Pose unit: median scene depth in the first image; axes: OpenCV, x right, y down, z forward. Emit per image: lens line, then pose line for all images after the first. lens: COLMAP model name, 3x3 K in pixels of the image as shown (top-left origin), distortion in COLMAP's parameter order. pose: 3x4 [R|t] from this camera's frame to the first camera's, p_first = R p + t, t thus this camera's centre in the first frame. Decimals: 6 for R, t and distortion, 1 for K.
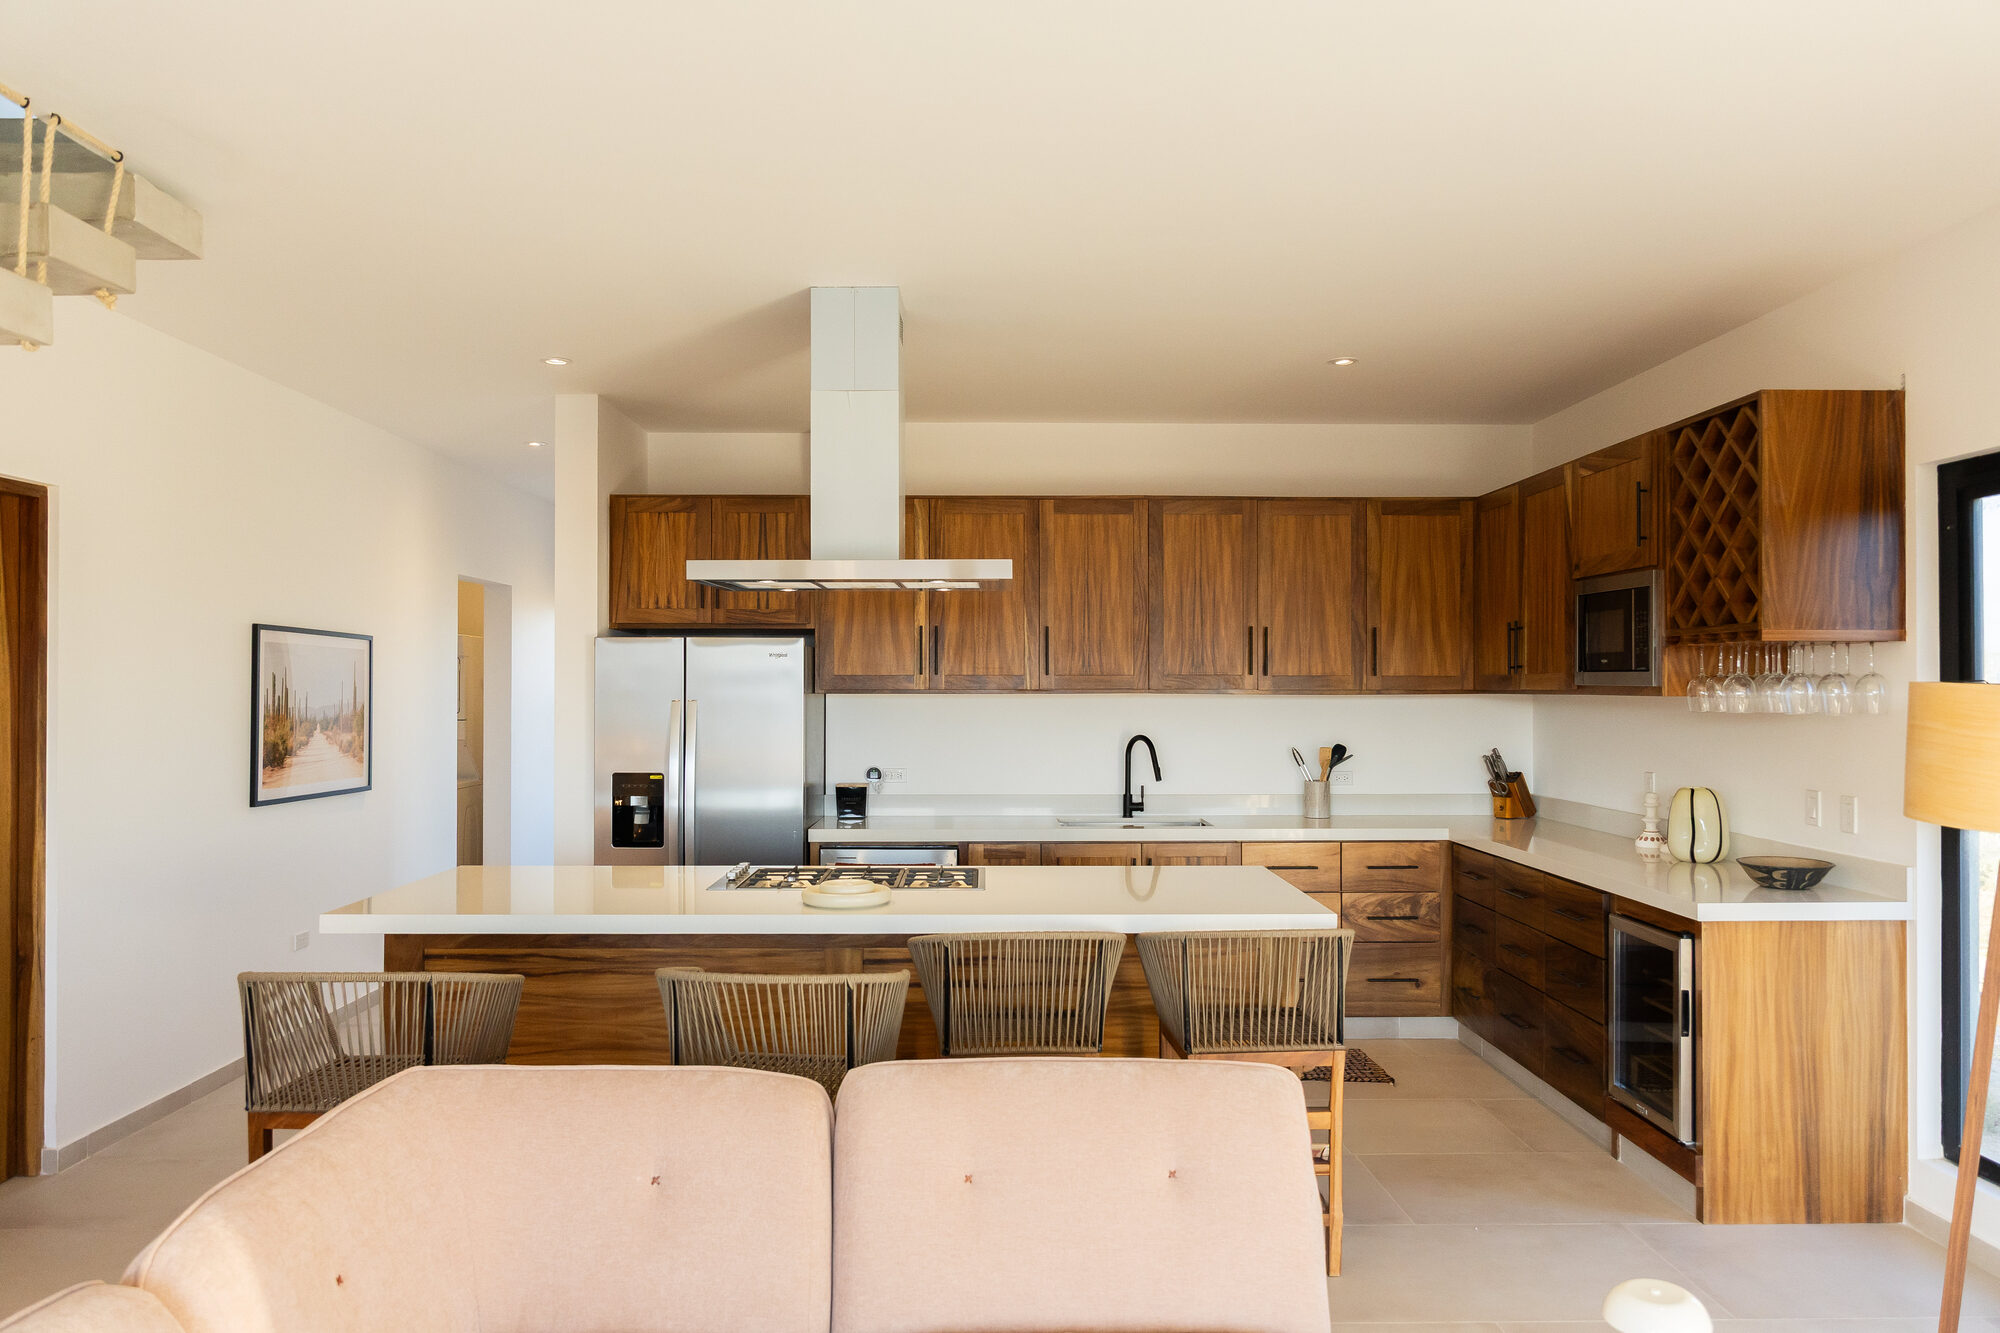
lens RADIAL K [[1408.3, 0, 1007.8], [0, 1408.3, 664.4], [0, 0, 1]] dist [-0.000470, 0.000414]
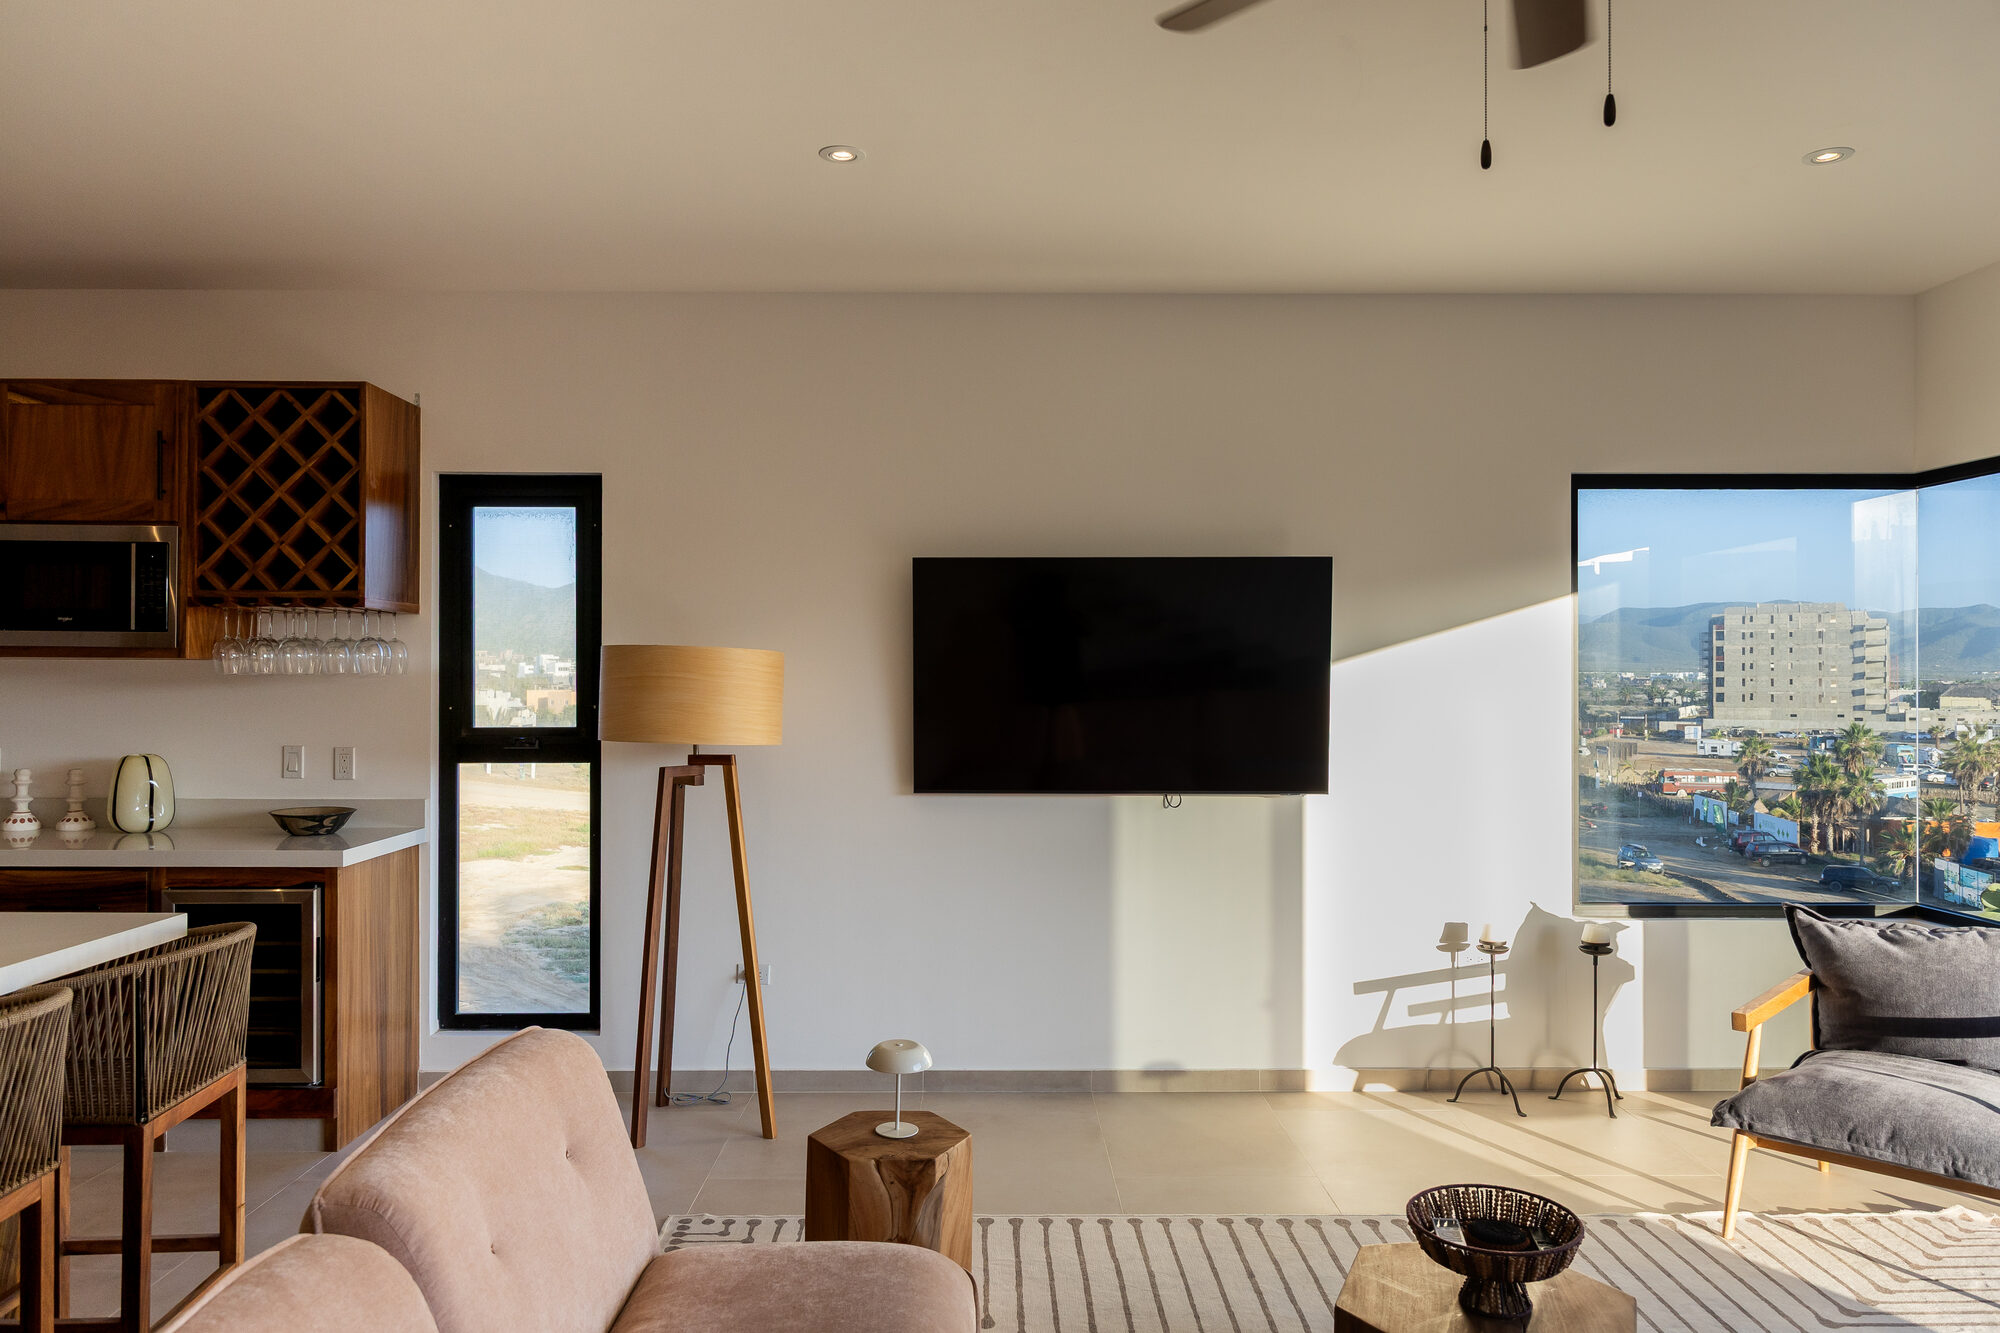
lens RADIAL K [[1556.4, 0, 1003.2], [0, 1556.4, 663.4], [0, 0, 1]] dist [0.037098, 0.001594]
pose [[0.006830, 0.001438, 0.999976, -0.479729], [-0.018607, 0.999826, -0.001310, 0.013003], [-0.999804, -0.018598, 0.006855, 0.336546]]
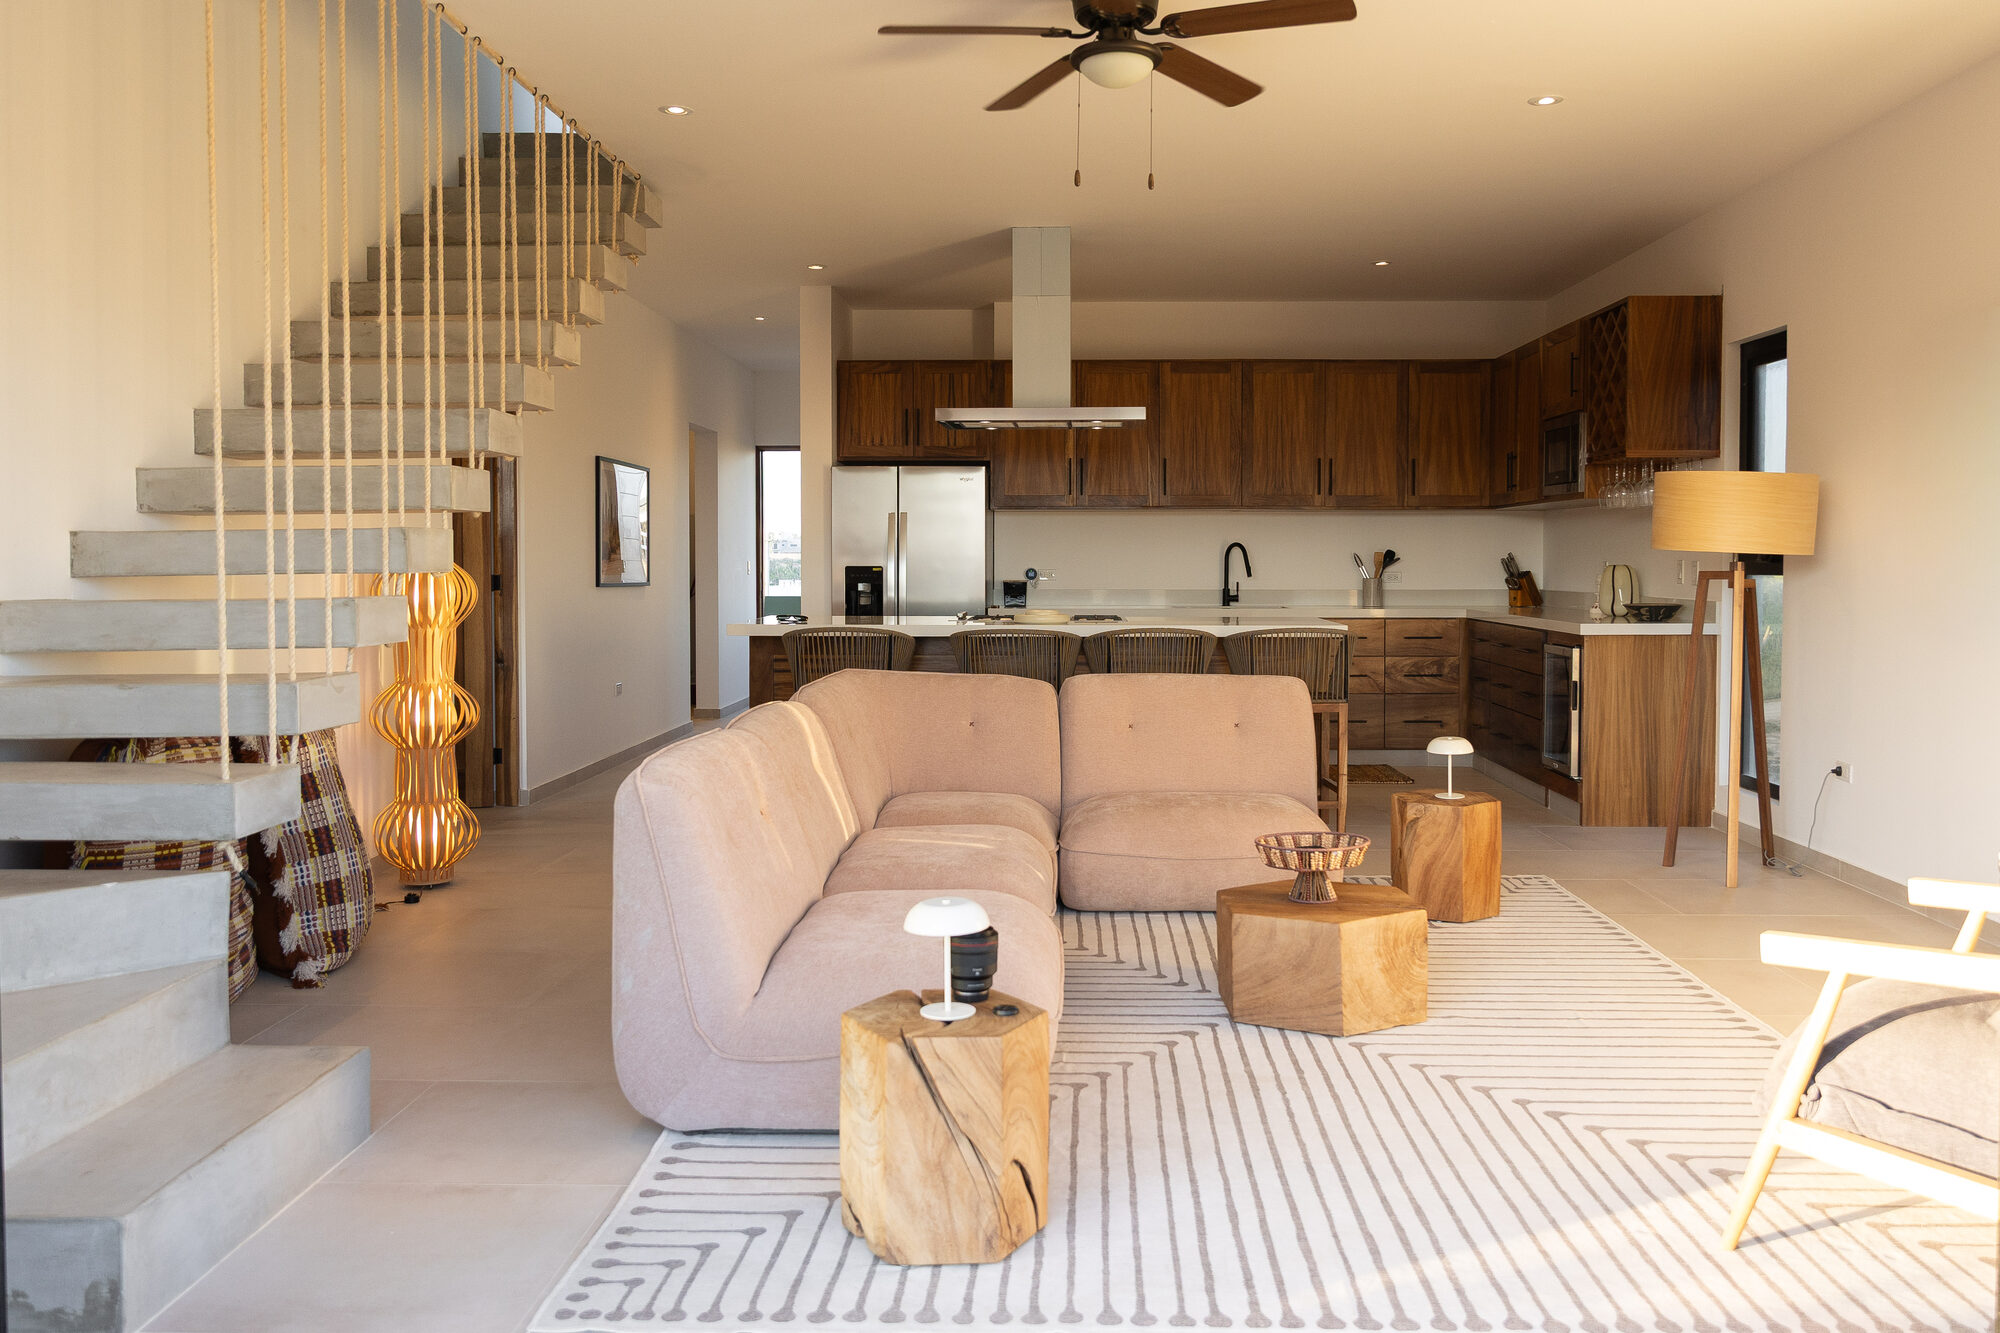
lens RADIAL K [[1639.9, 0, 1019.0], [0, 1639.9, 613.2], [0, 0, 1]] dist [-0.015413, 0.001255]
pose [[0.998618, 0.002619, -0.052498, -0.030356], [-0.000123, 0.998872, 0.047476, 0.048398], [0.052563, -0.047404, 0.997492, -0.594493]]
